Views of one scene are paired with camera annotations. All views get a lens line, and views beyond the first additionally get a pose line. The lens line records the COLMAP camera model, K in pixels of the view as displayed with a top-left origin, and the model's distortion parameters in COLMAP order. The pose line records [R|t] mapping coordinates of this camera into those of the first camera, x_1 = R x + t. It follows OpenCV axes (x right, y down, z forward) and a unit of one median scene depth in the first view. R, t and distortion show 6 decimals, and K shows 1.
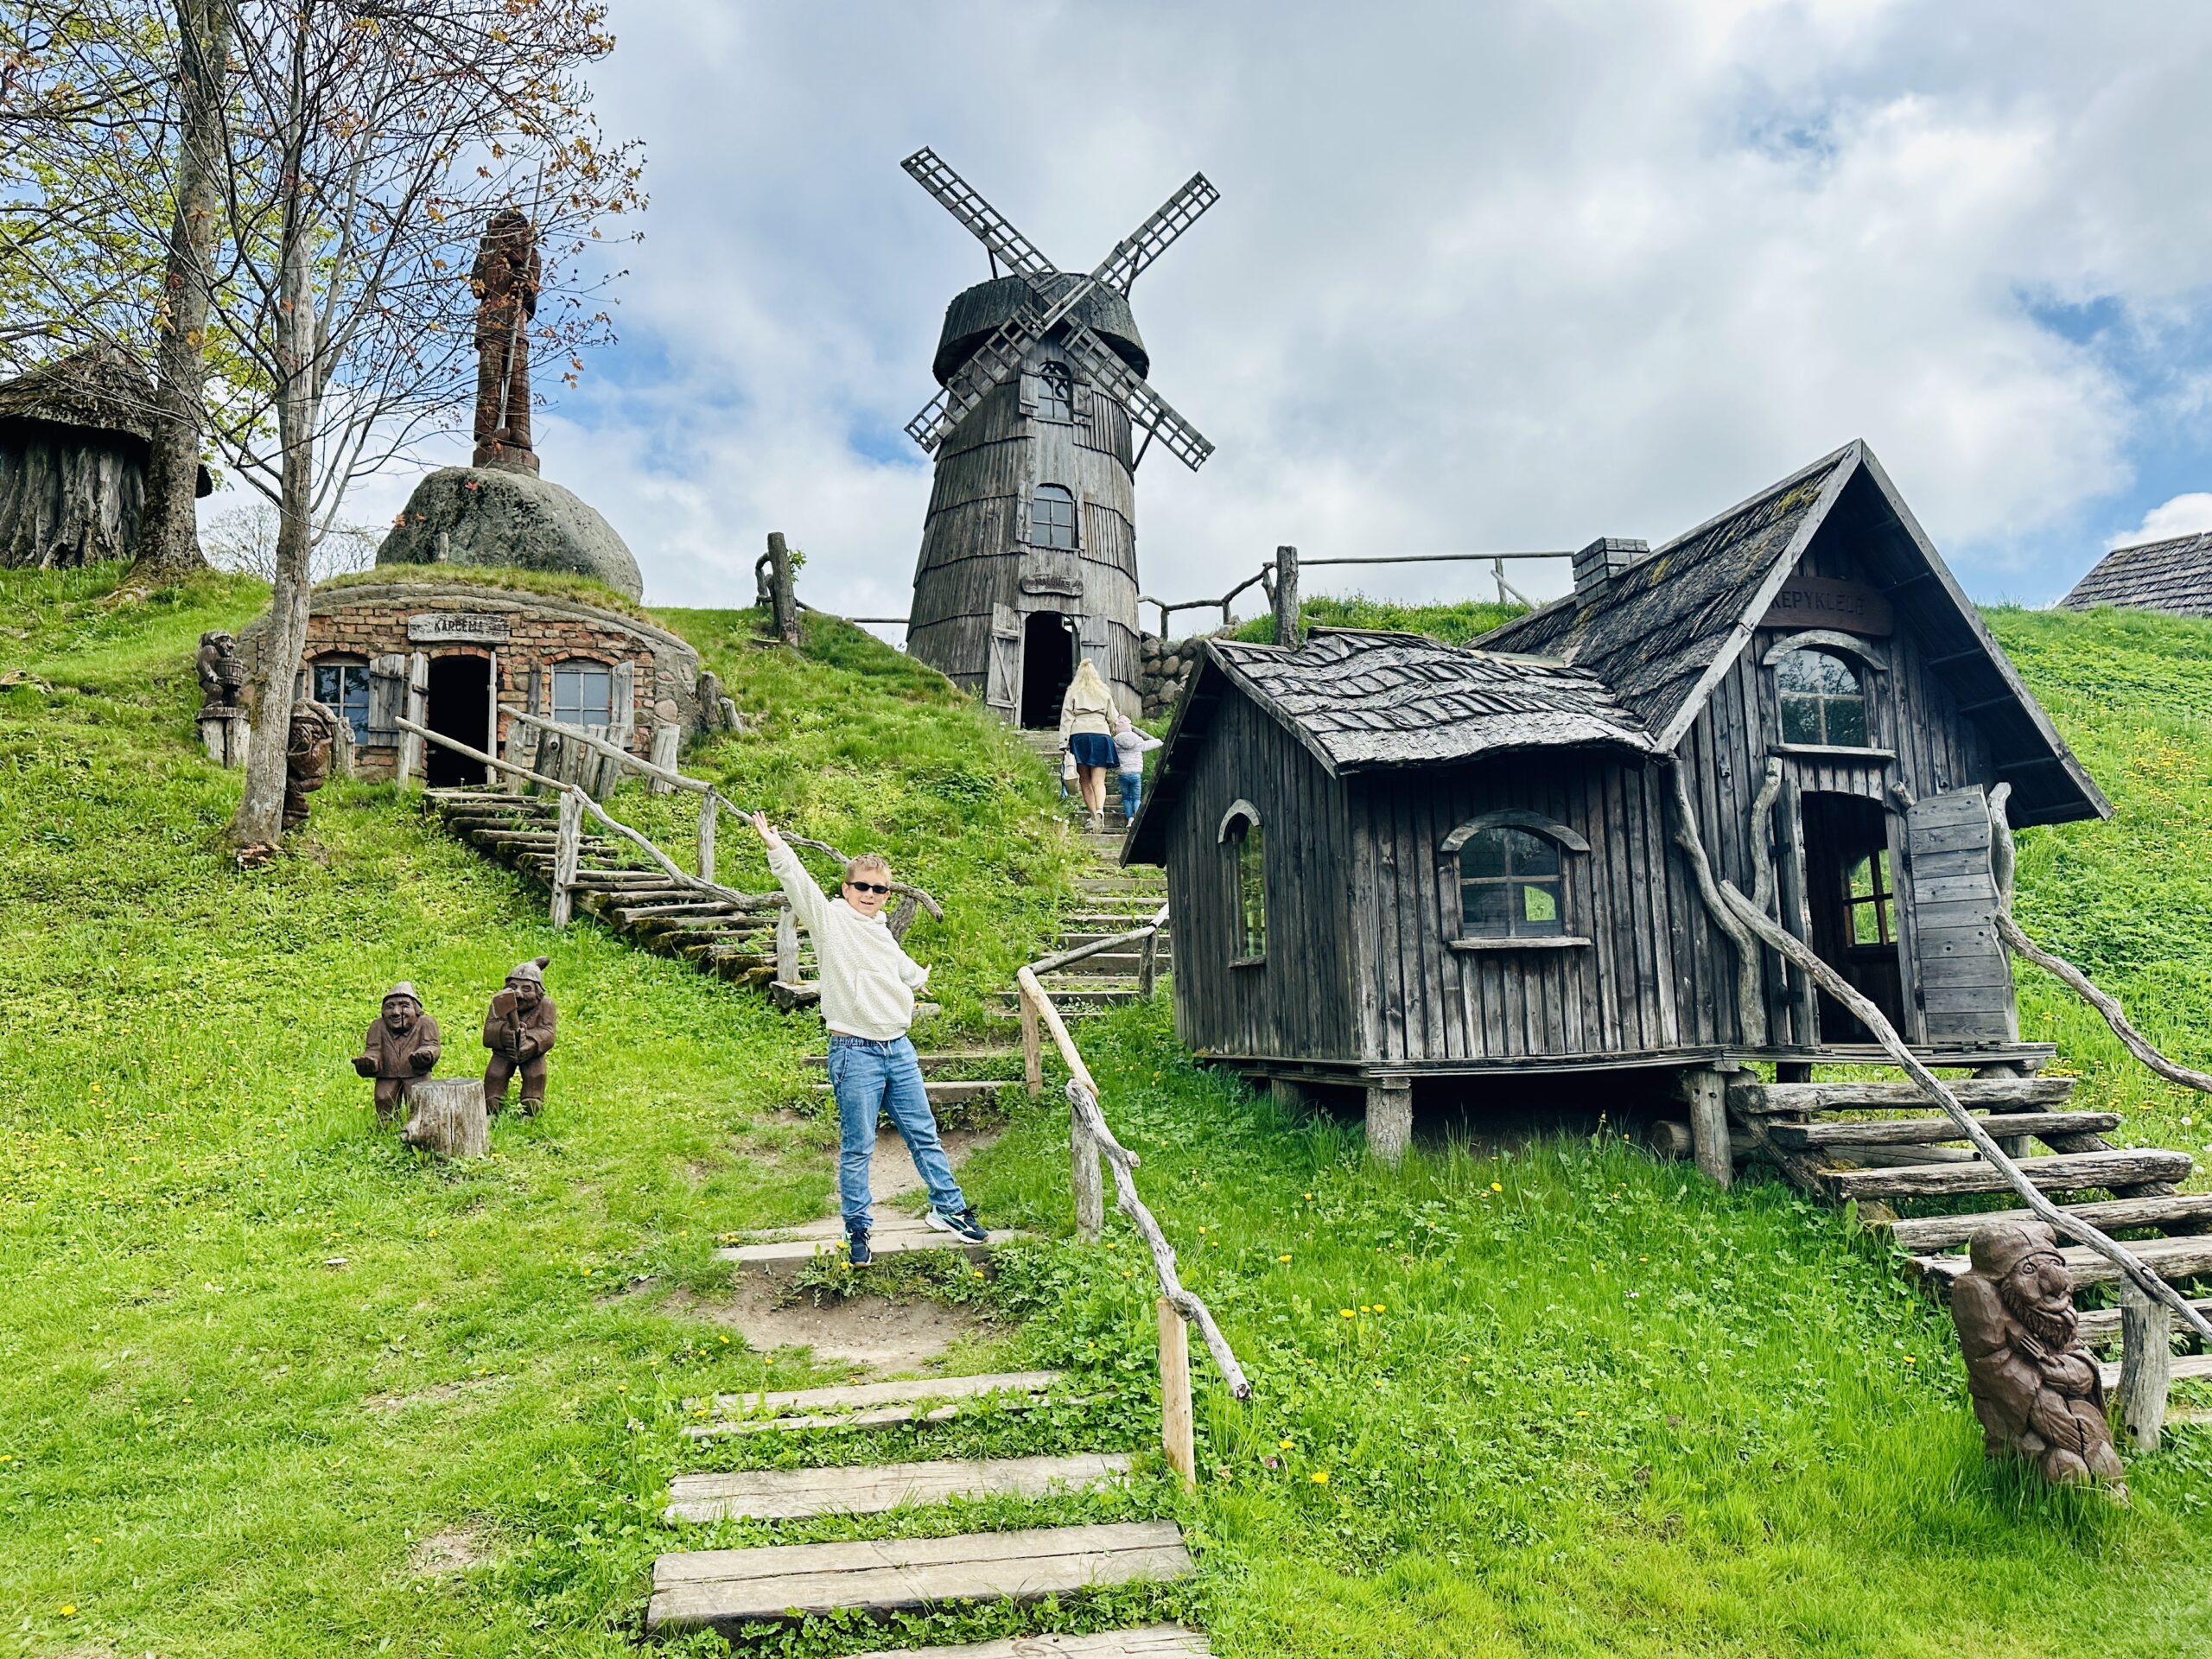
lens RADIAL K [[1516.5, 0, 1130.8], [0, 1516.5, 873.7], [0, 0, 1]] dist [0.066851, -0.087794]
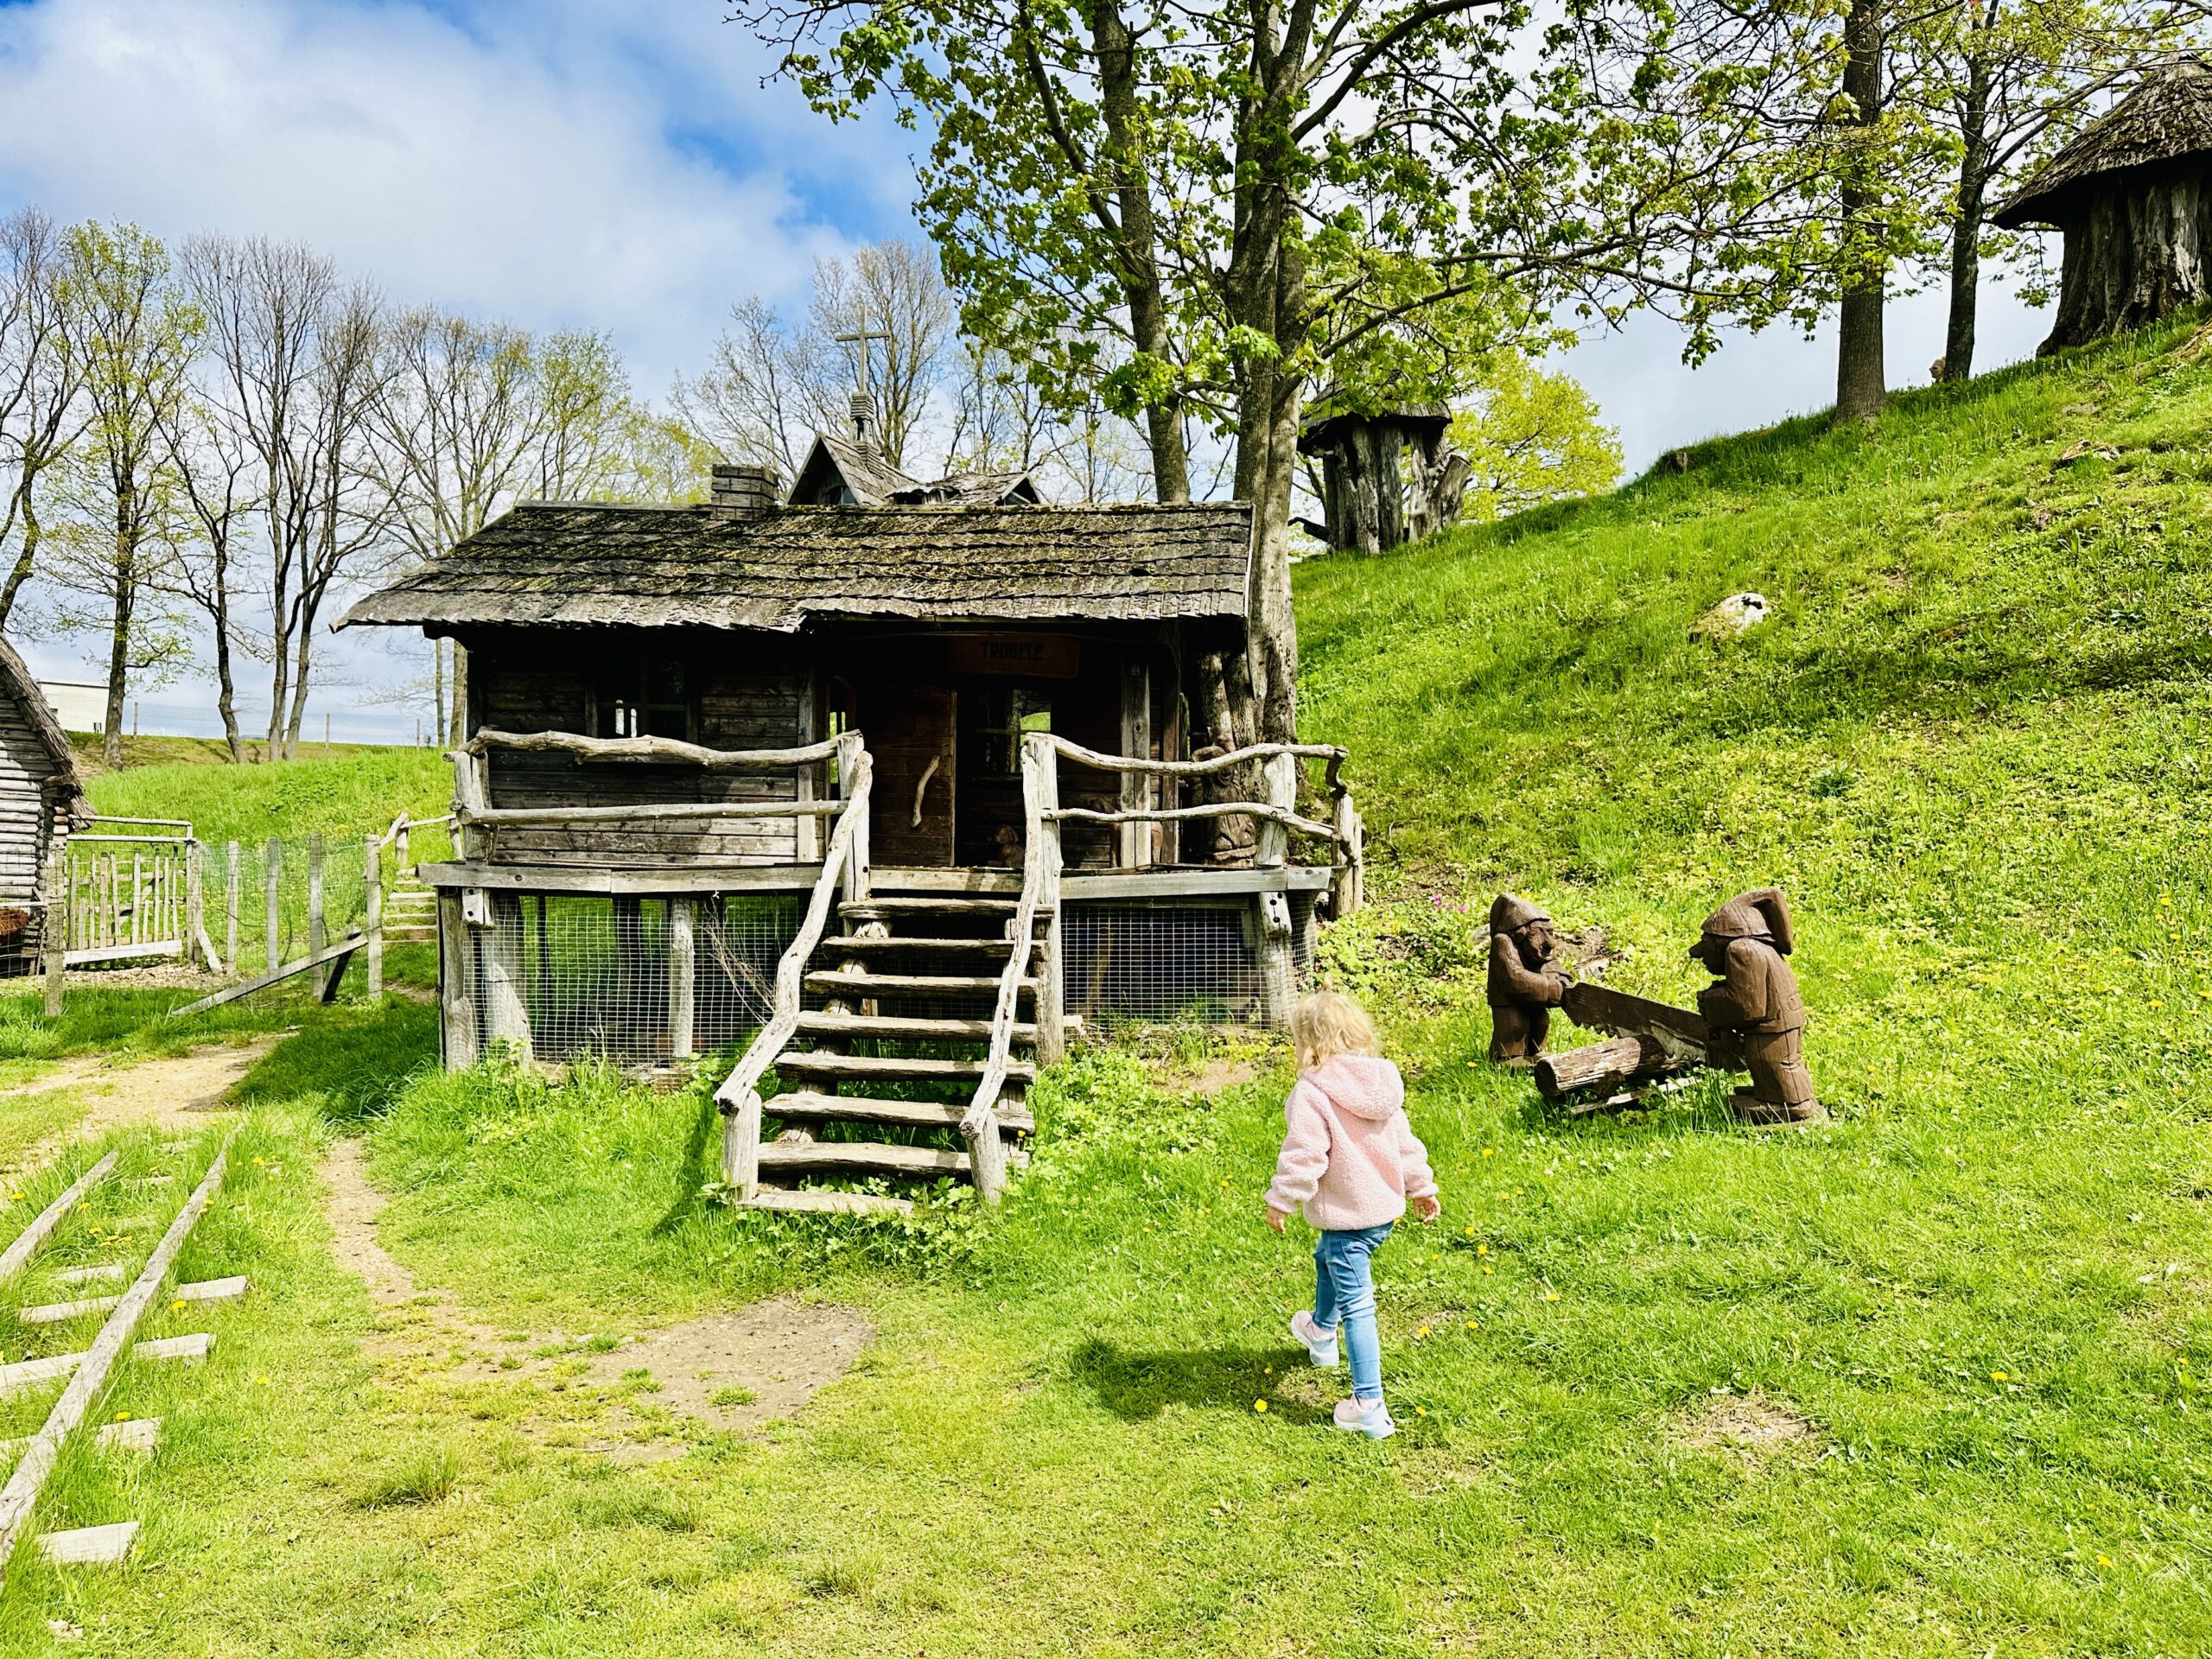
lens RADIAL K [[1551.2, 0, 1106.0], [0, 1551.2, 829.5], [0, 0, 1]] dist [0.093503, -0.086977]
pose [[0.360511, 0.010898, -0.932691, -0.053543], [0.069890, 0.996805, 0.038662, 0.017425], [0.930133, -0.079124, 0.358597, 0.103778]]
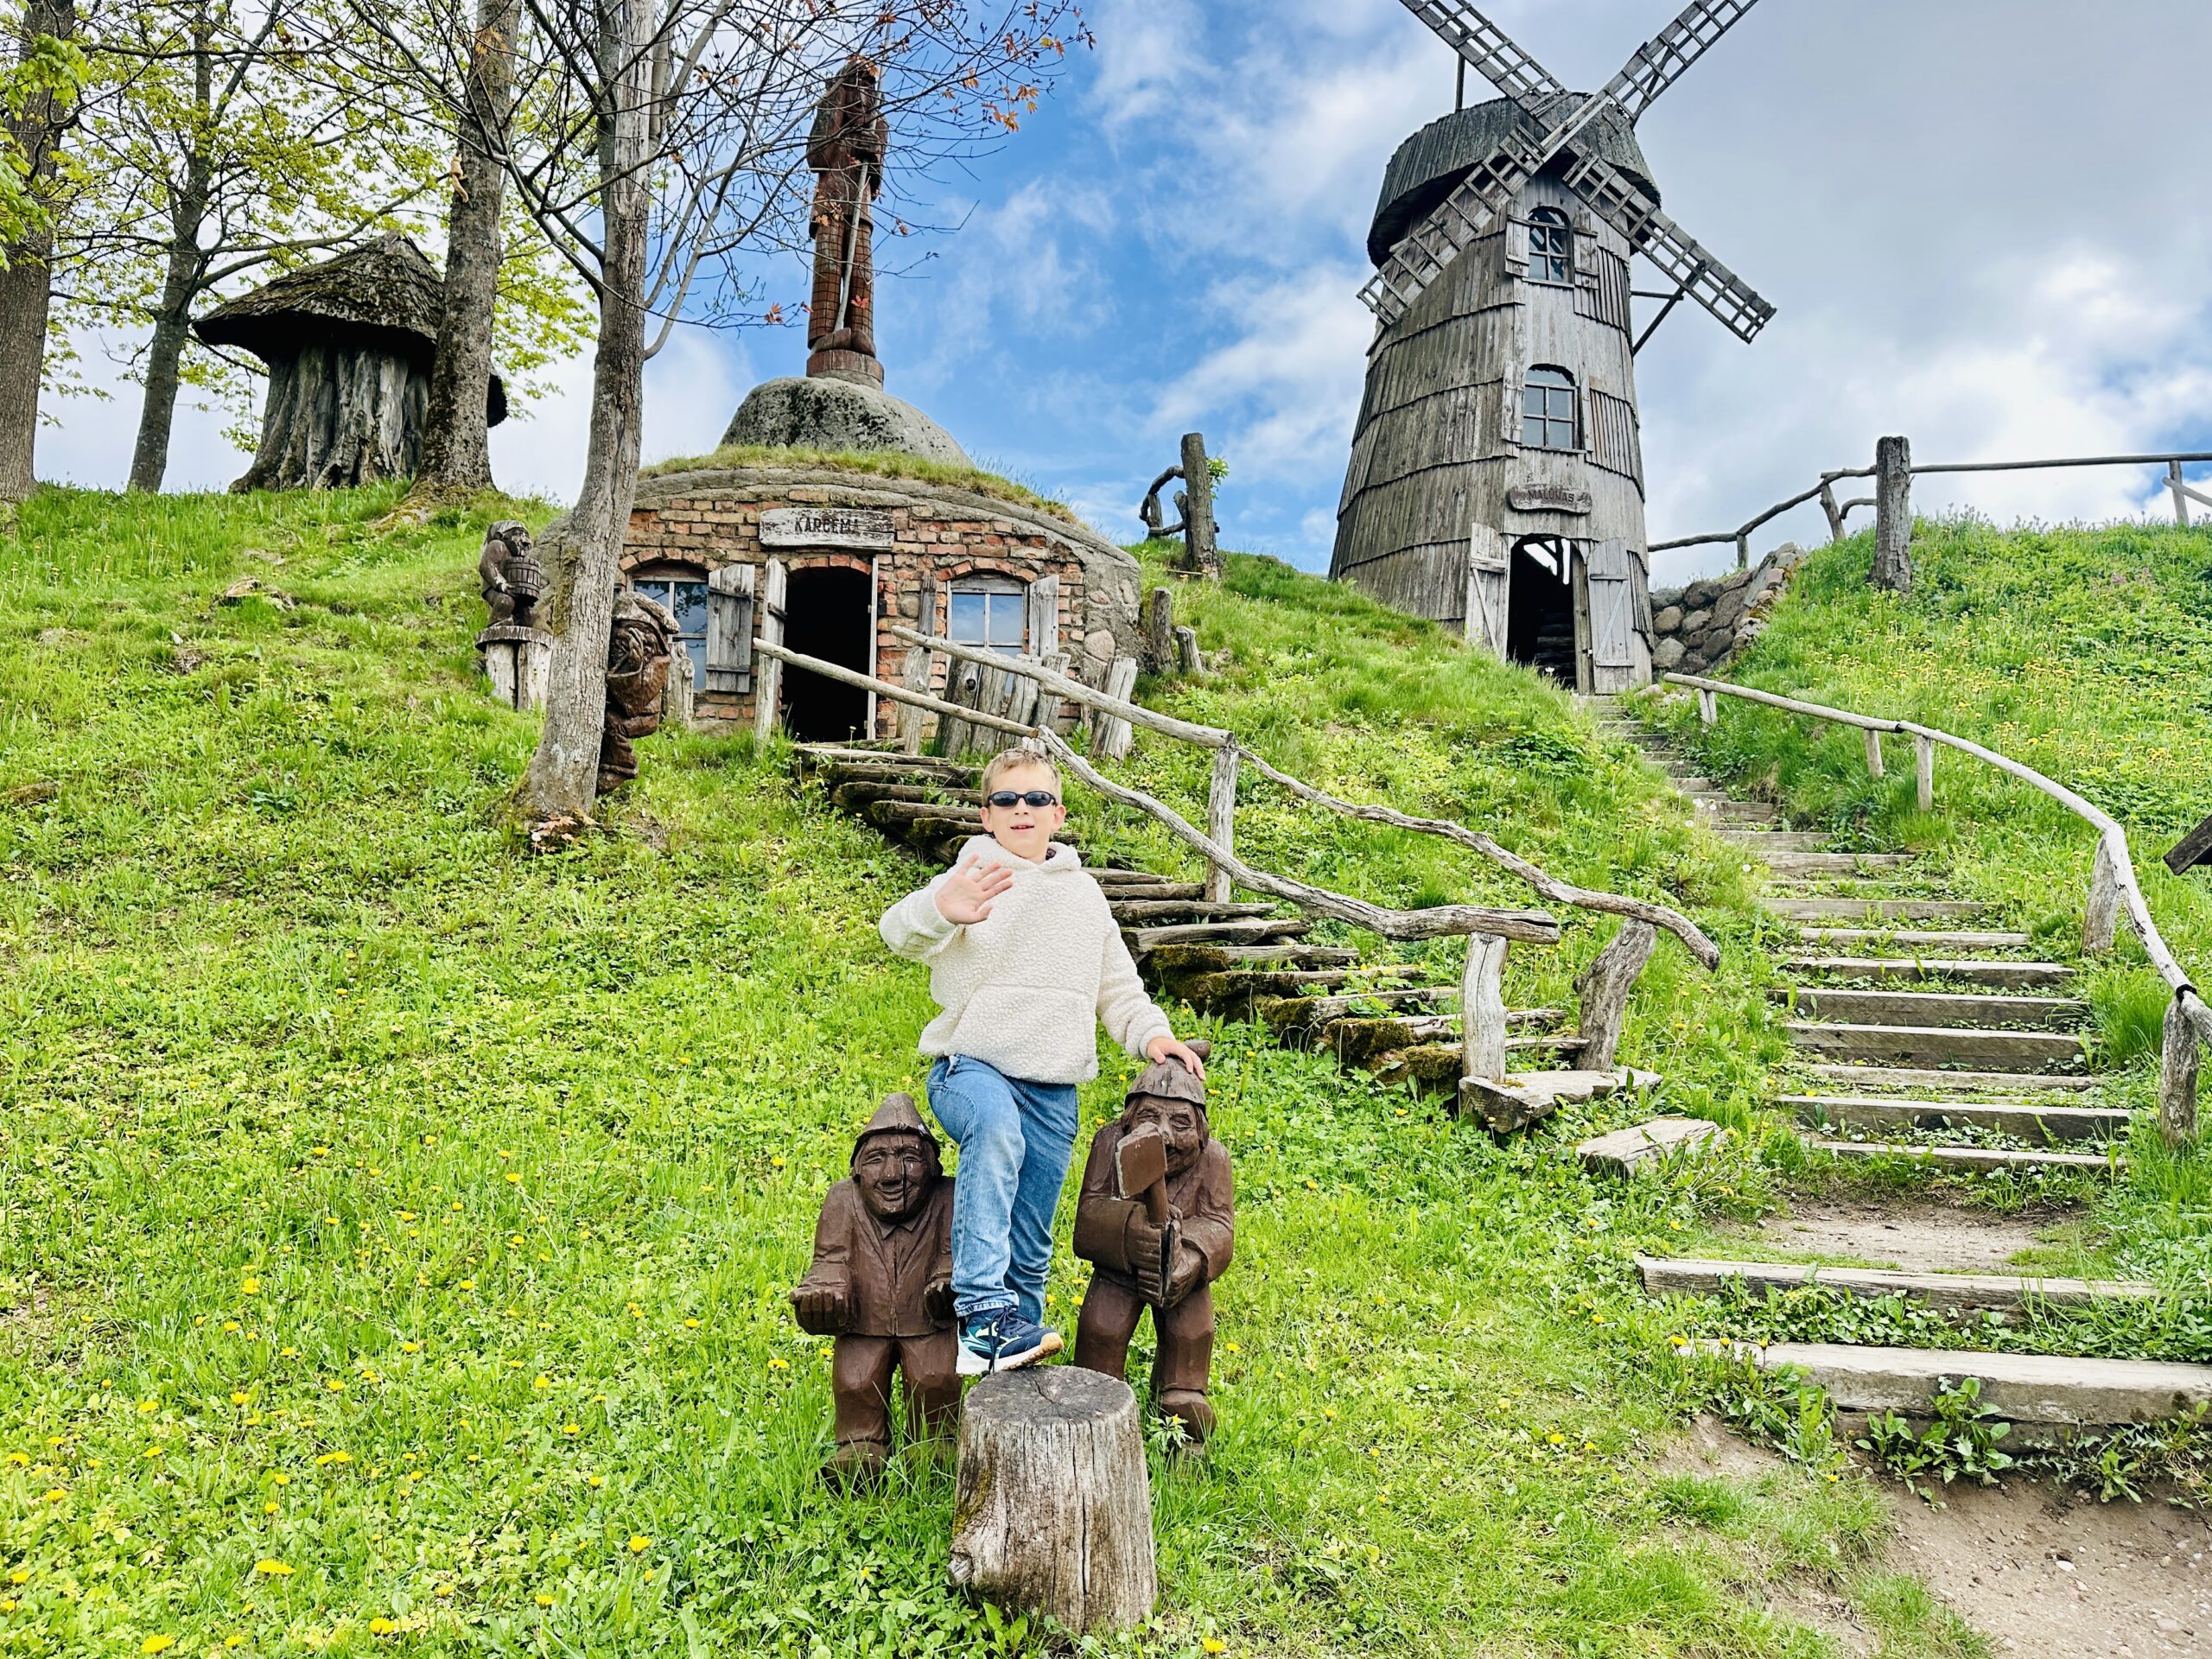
lens RADIAL K [[1528.9, 0, 1112.5], [0, 1528.9, 838.8], [0, 0, 1]] dist [0.176184, -0.307497]
pose [[0.986676, 0.014003, -0.162094, -0.187056], [-0.020061, 0.999158, -0.035799, 0.007400], [0.161456, 0.038574, 0.986126, 0.314010]]
